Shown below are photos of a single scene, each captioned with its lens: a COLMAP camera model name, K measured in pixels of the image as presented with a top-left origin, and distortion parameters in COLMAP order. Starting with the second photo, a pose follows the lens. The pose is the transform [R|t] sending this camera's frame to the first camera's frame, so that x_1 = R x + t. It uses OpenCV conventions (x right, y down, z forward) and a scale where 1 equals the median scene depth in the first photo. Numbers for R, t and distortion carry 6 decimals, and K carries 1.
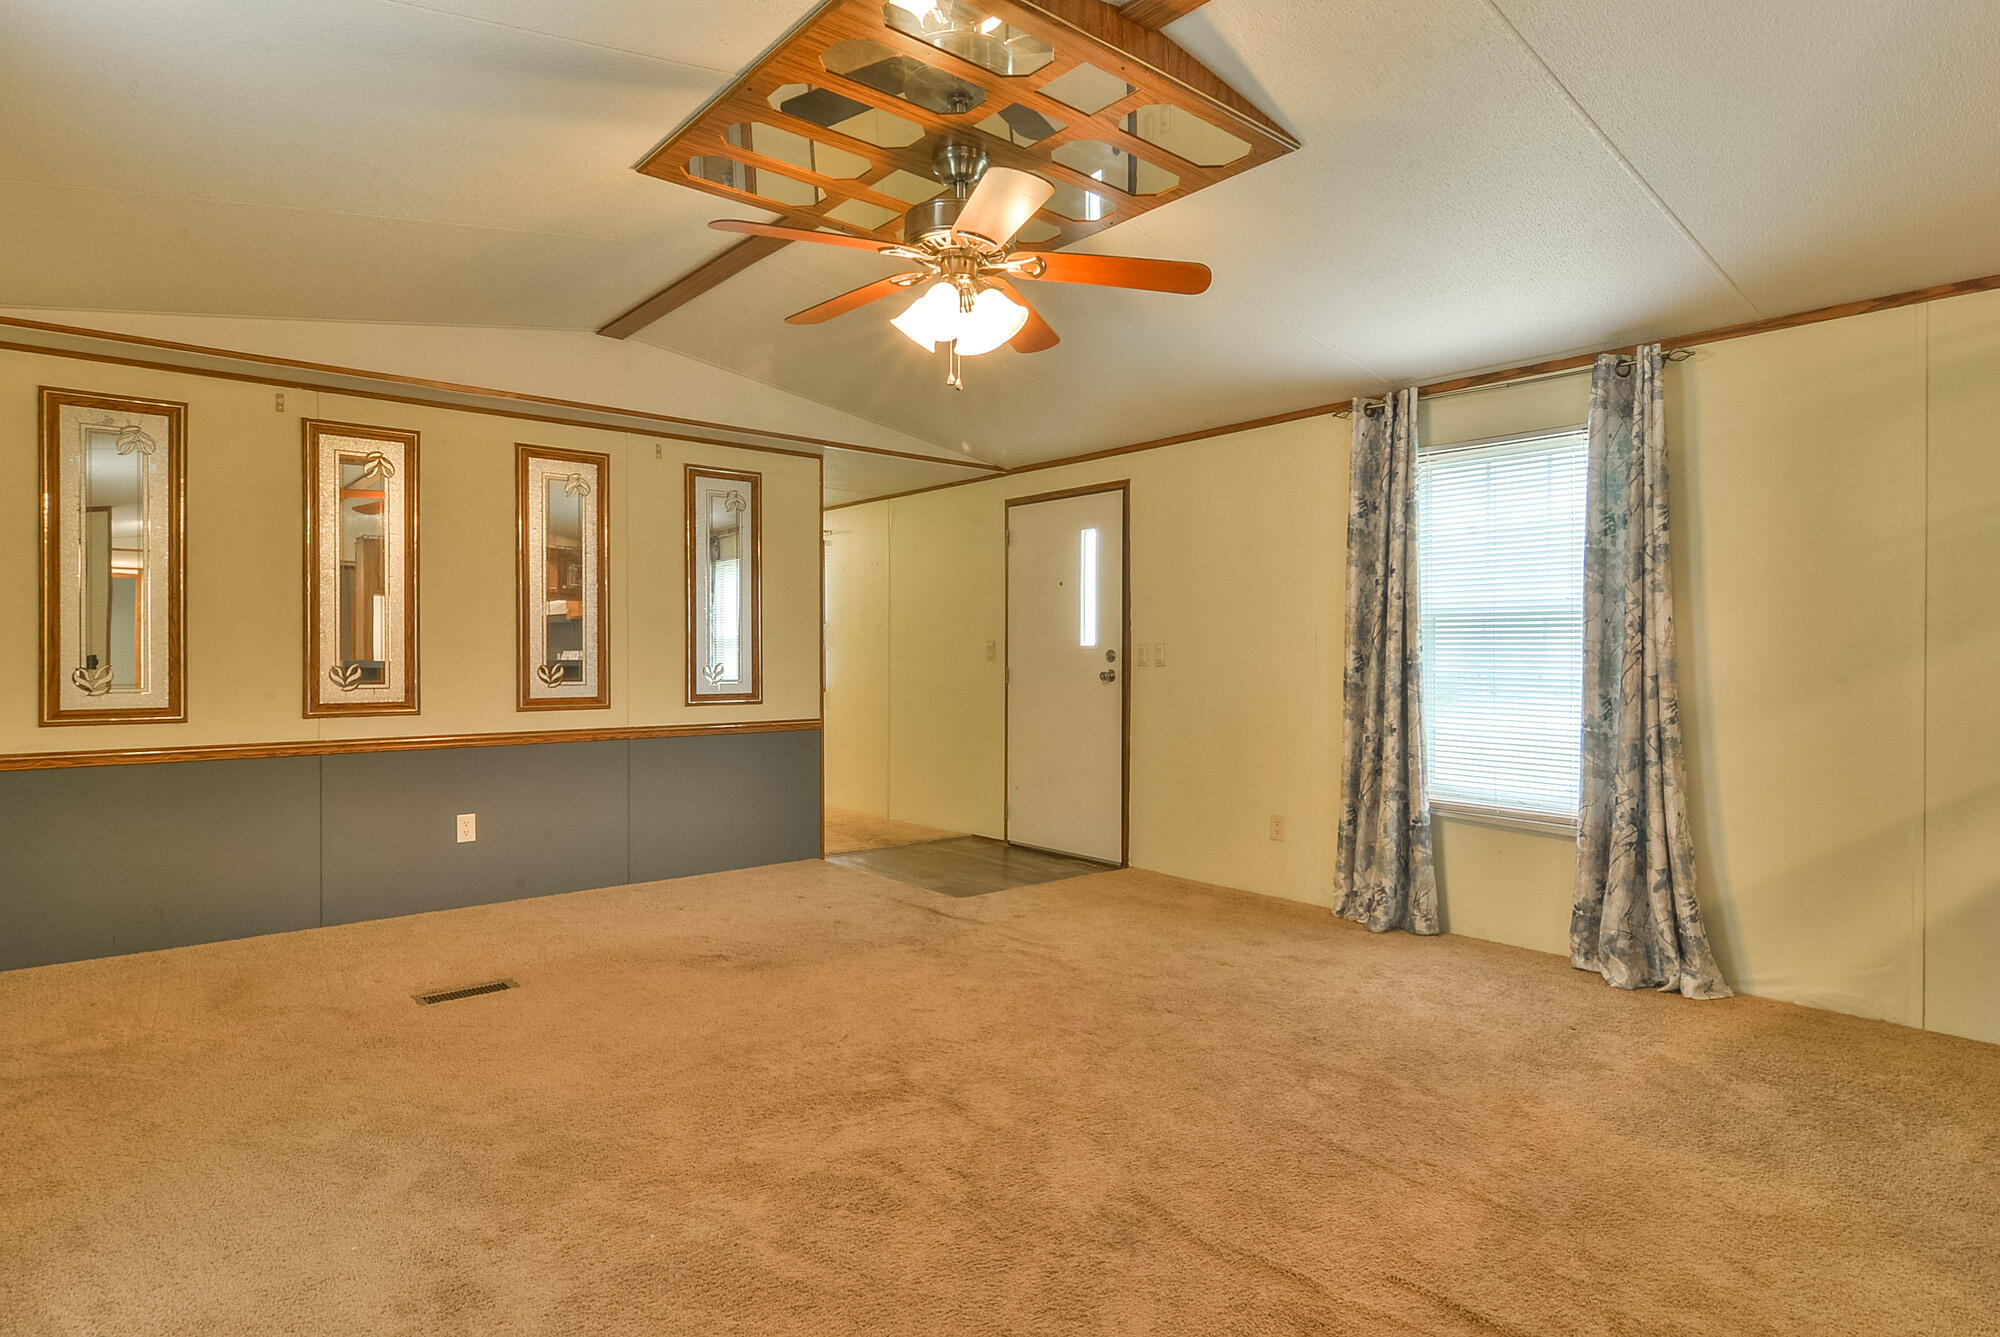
lens RADIAL K [[1081.1, 0, 1019.3], [0, 1081.1, 668.2], [0, 0, 1]] dist [0.008714, -0.004985]
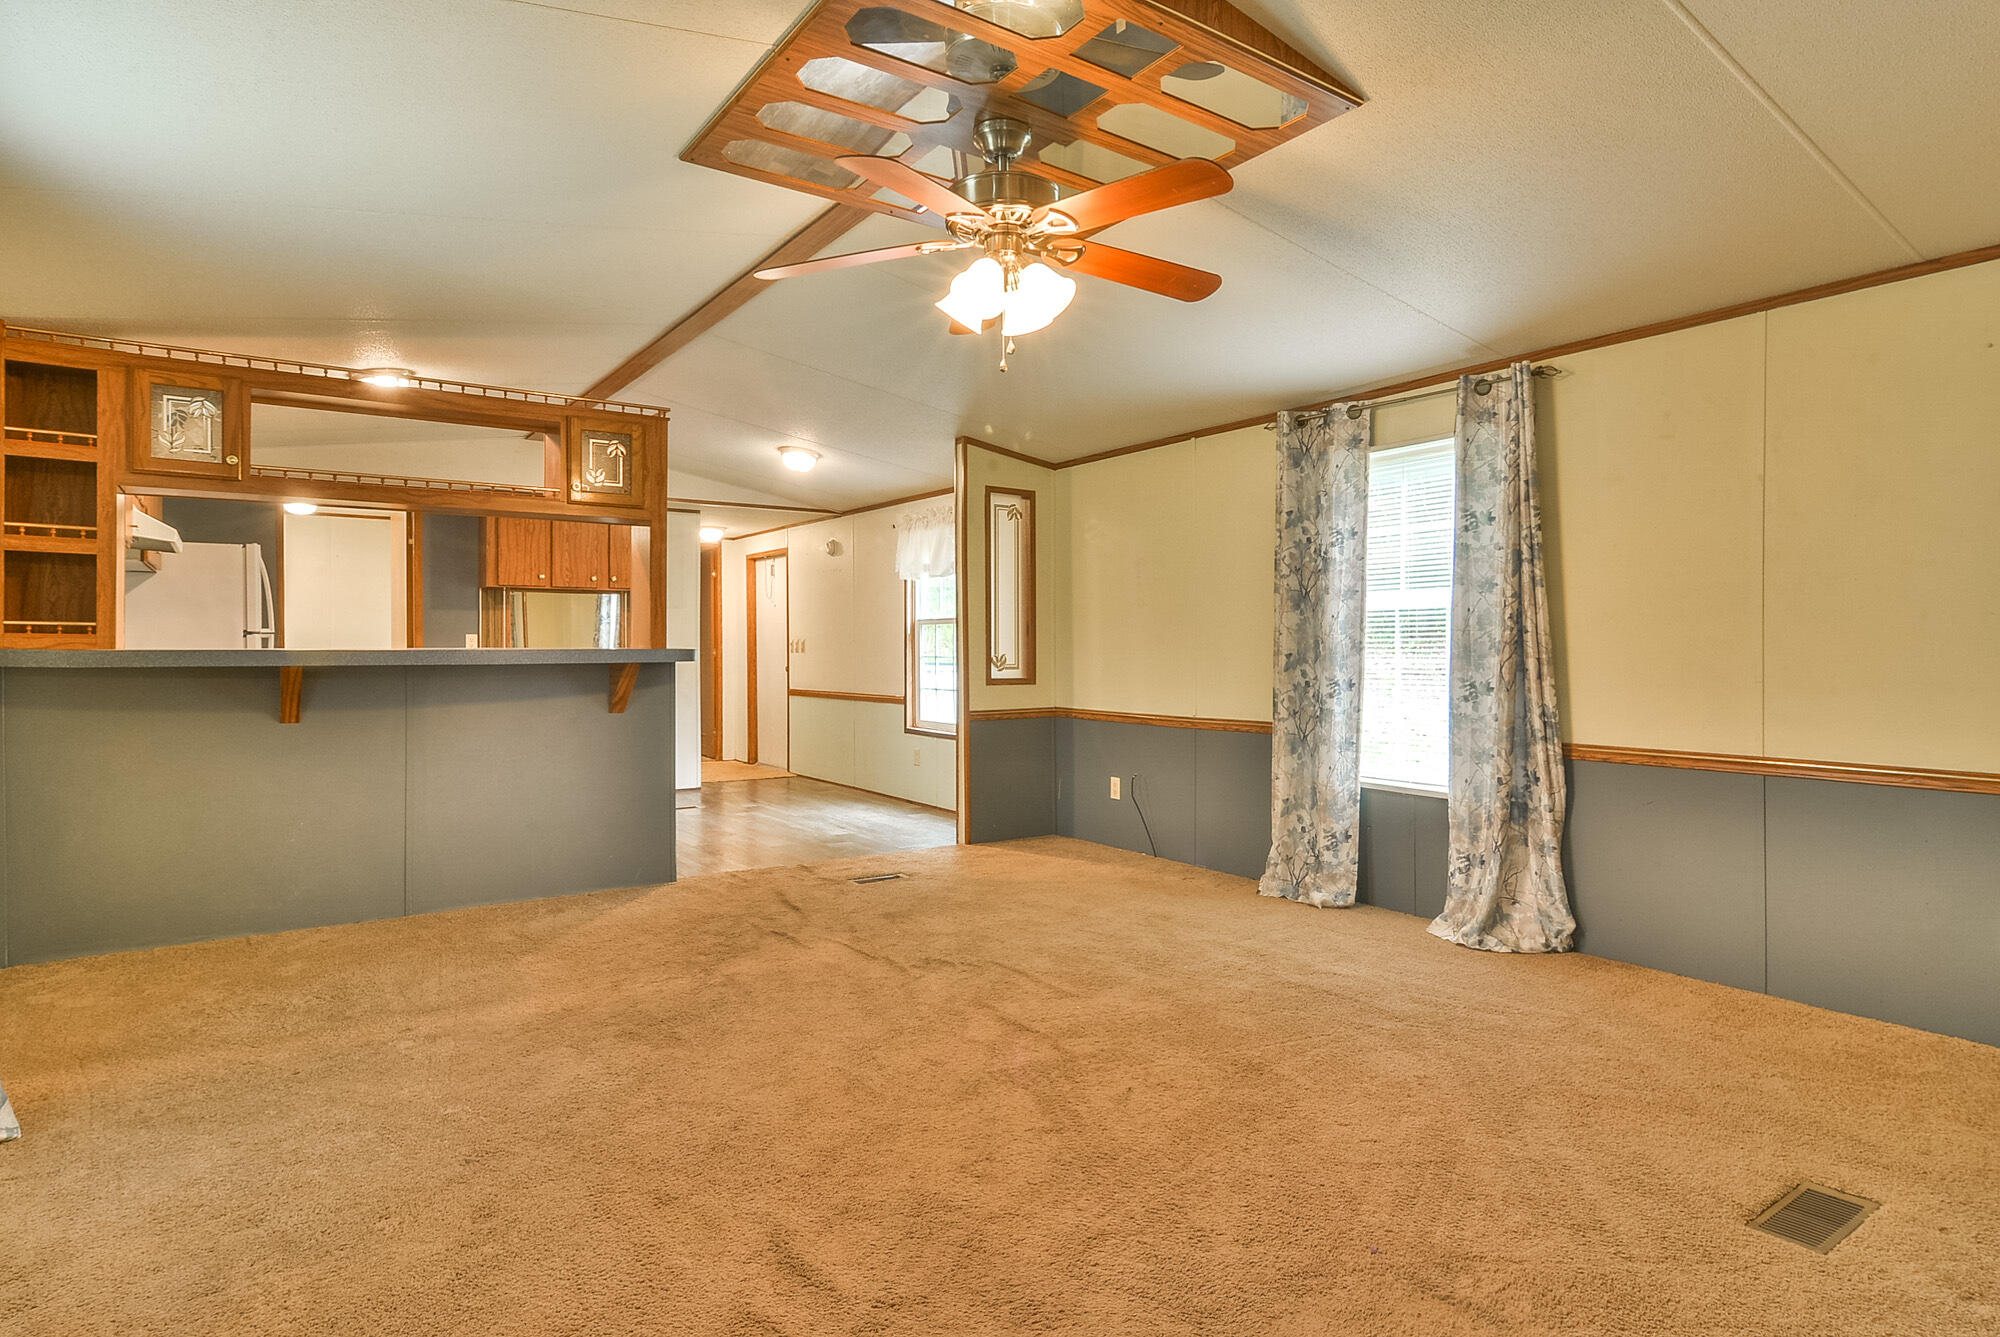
lens RADIAL K [[1081.1, 0, 984.4], [0, 1081.1, 654.2], [0, 0, 1]] dist [0.008714, -0.004985]
pose [[-0.992513, -0.001098, 0.122131, -0.105403], [0.000565, 0.999908, 0.013583, -0.010839], [-0.122135, 0.013550, -0.992421, 1.306943]]
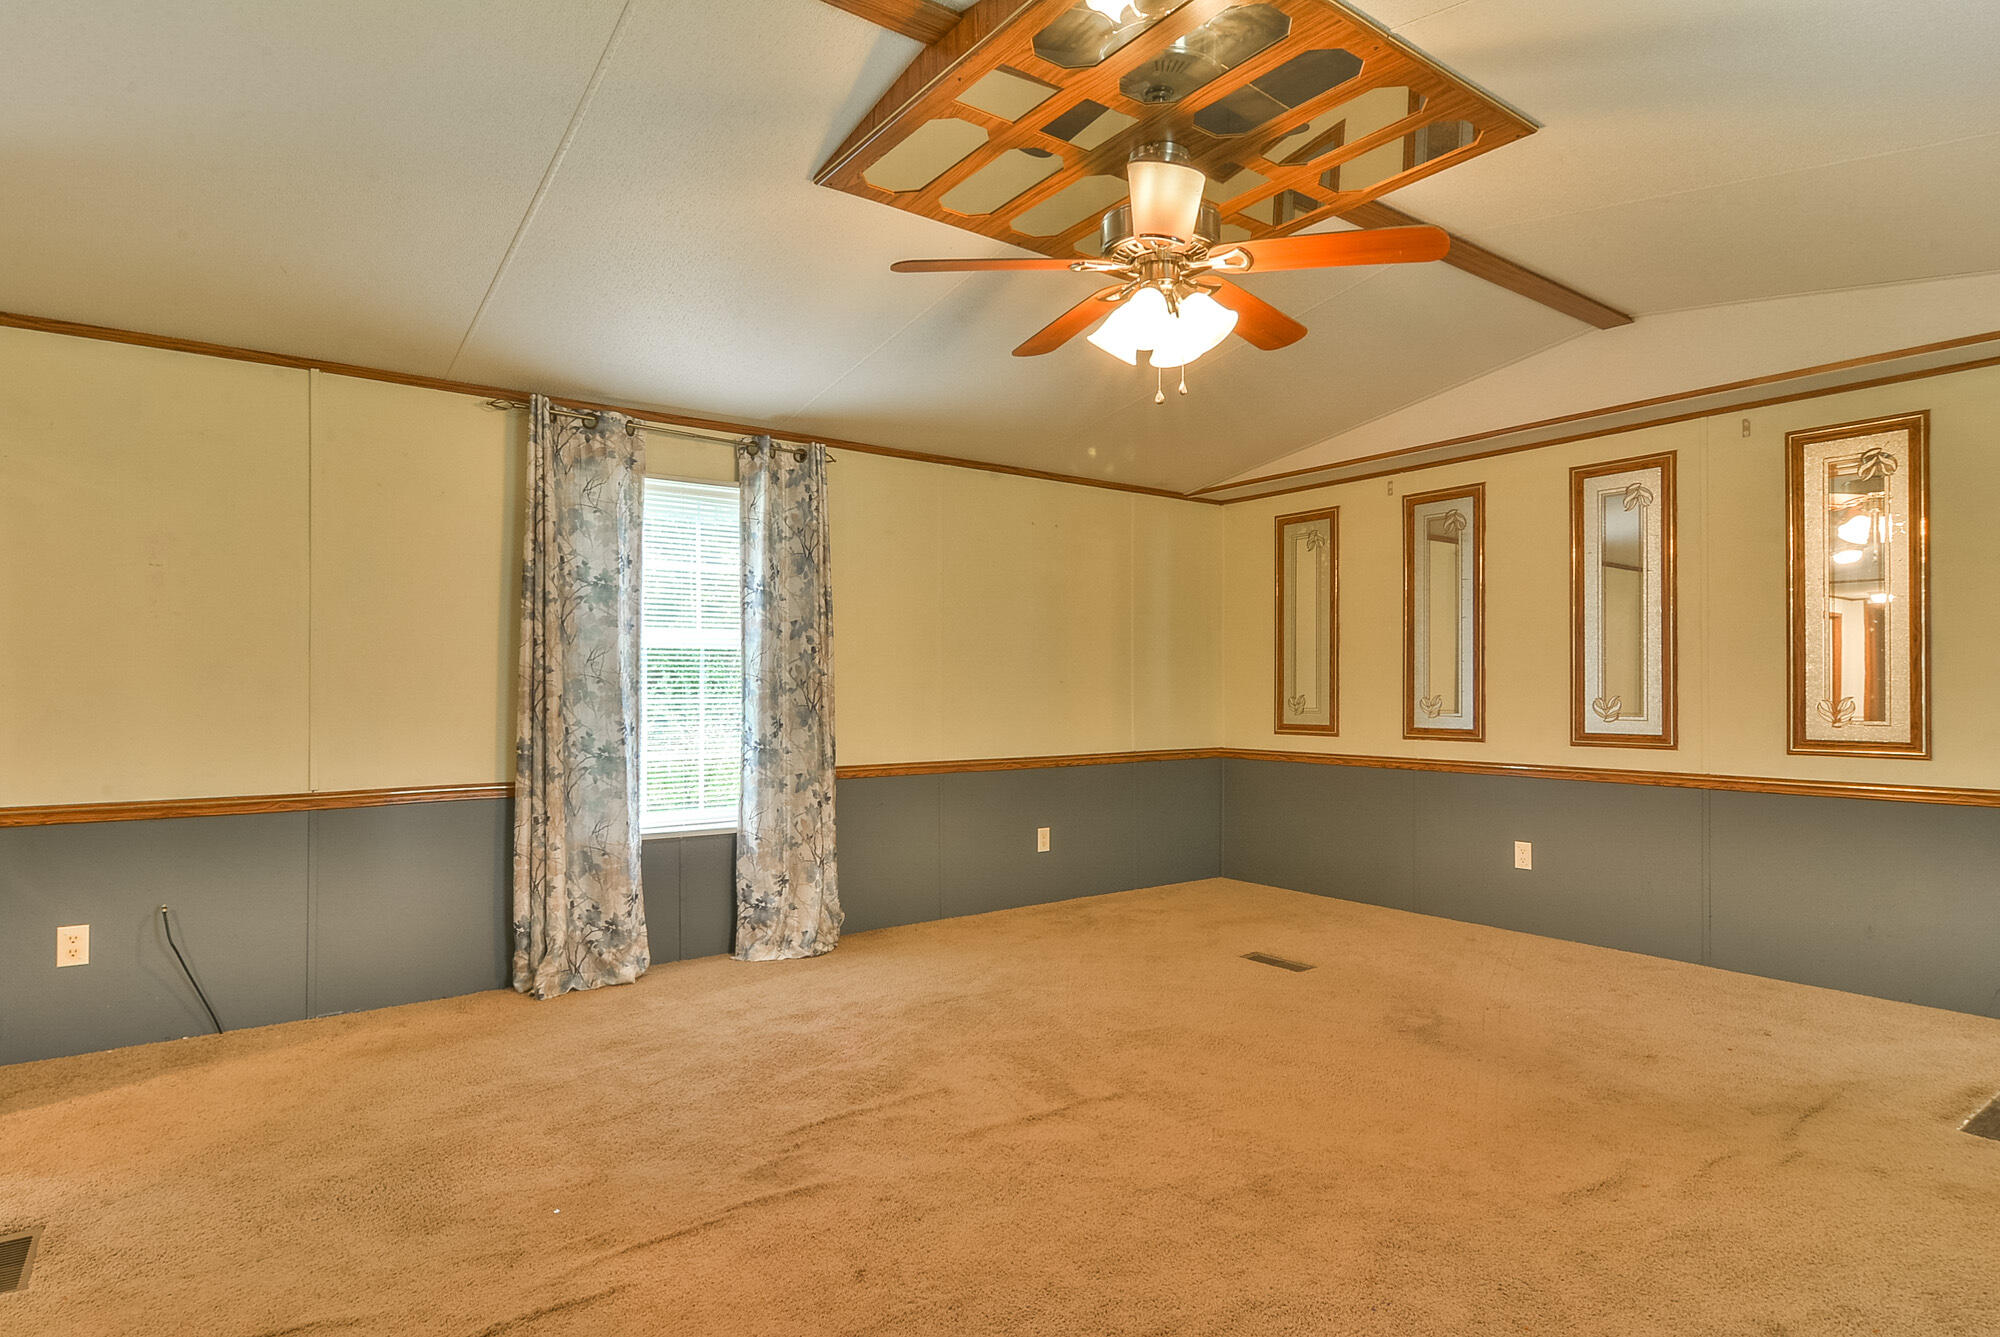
lens RADIAL K [[1081.1, 0, 1001.0], [0, 1081.1, 682.5], [0, 0, 1]] dist [0.008714, -0.004985]
pose [[-0.074672, -0.006697, -0.997186, 0.588014], [-0.011210, 0.999920, -0.005876, -0.005225], [0.997145, 0.010740, -0.074741, 0.622848]]
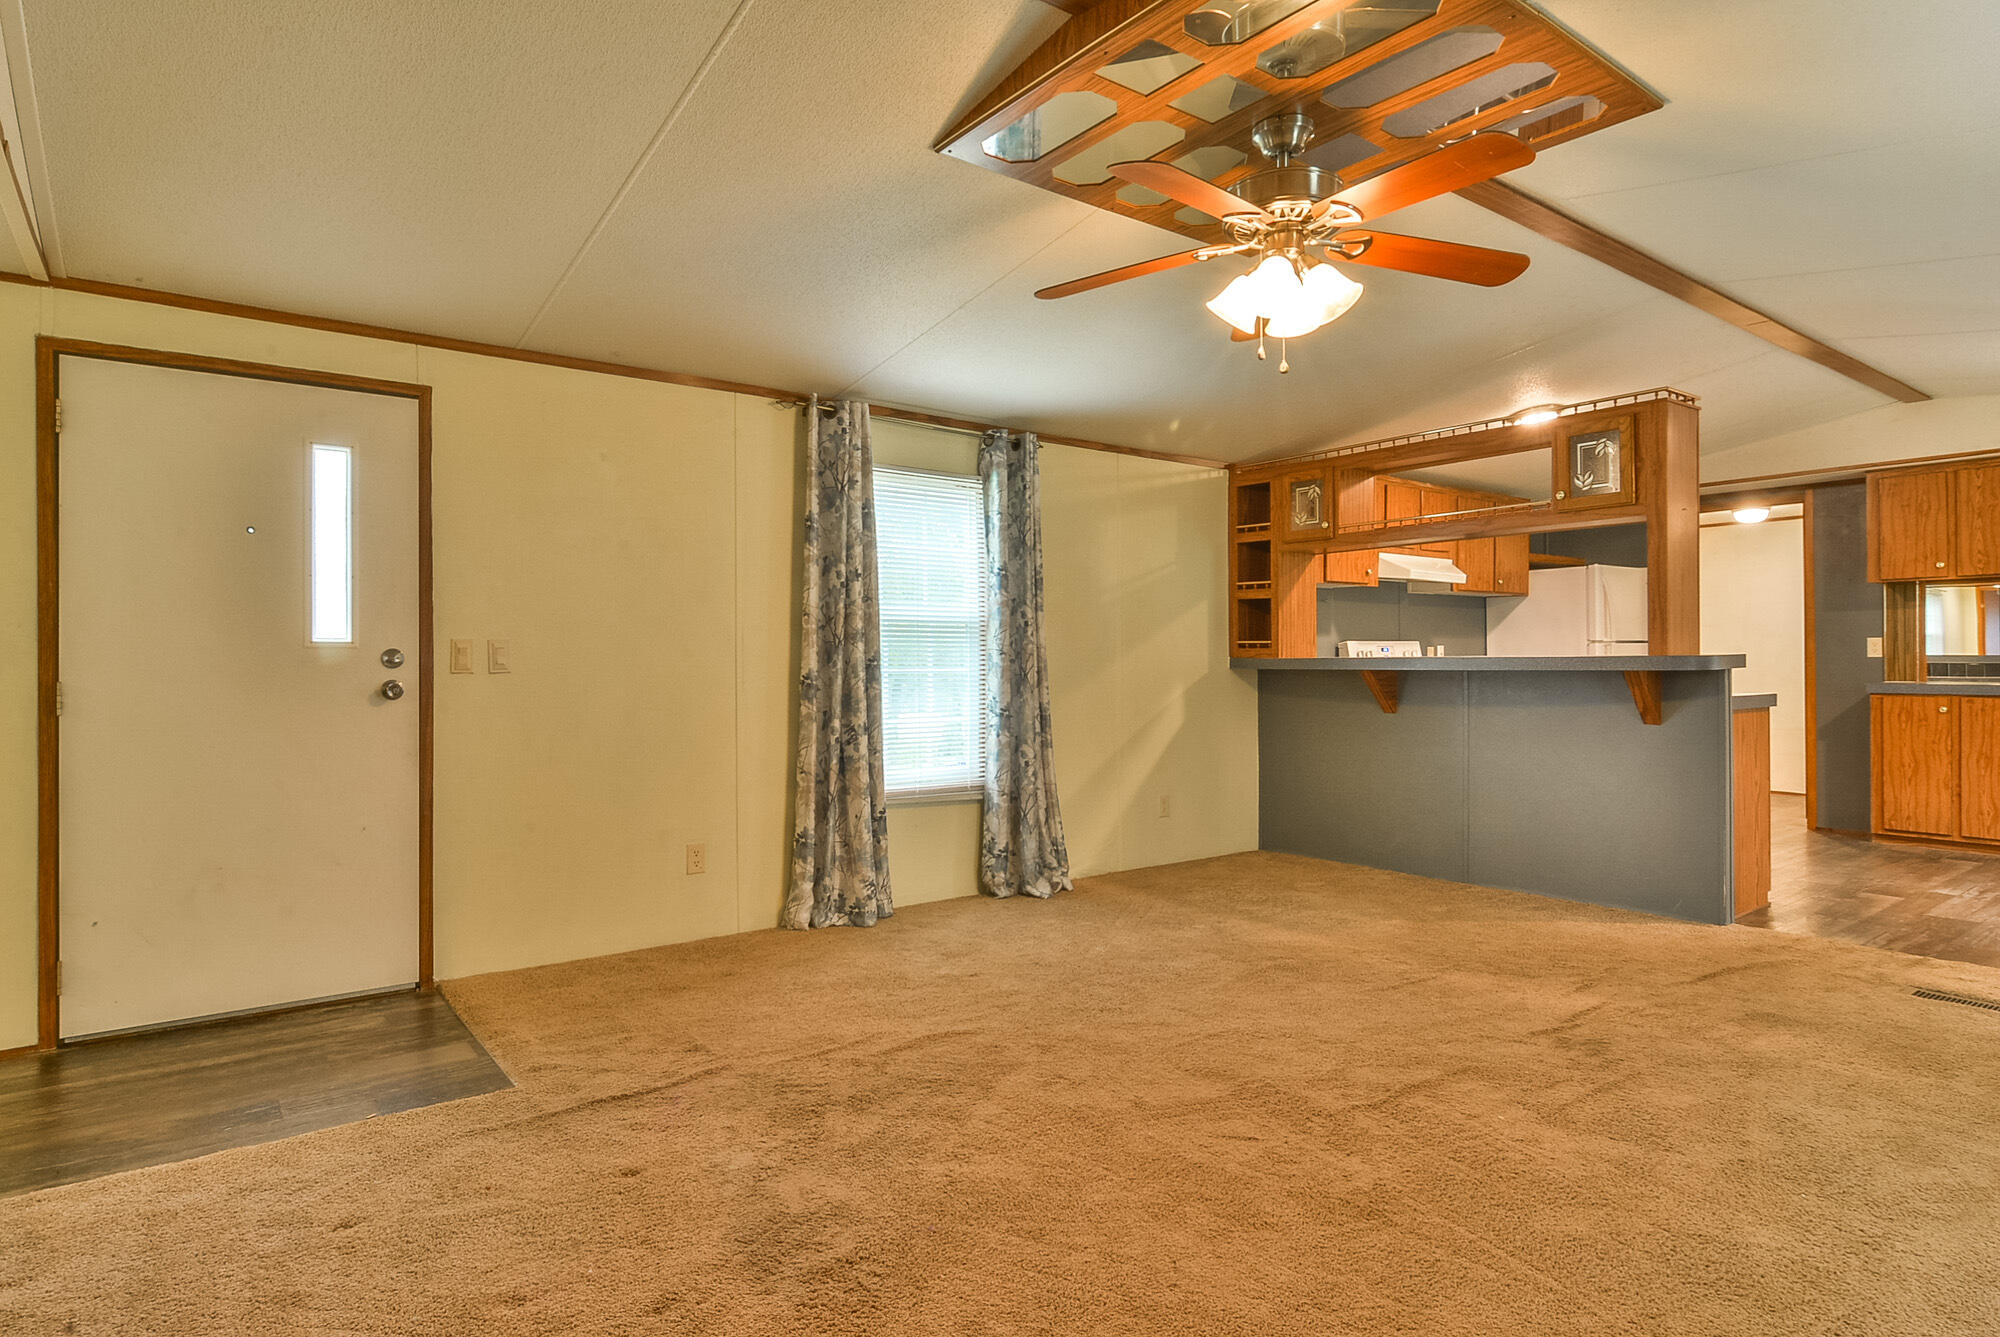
lens RADIAL K [[1081.1, 0, 1007.8], [0, 1081.1, 659.7], [0, 0, 1]] dist [0.008714, -0.004985]
pose [[0.067647, -0.001888, 0.997708, -0.672338], [0.015282, 0.999883, 0.000856, -0.007461], [-0.997592, 0.015189, 0.067668, 0.786069]]
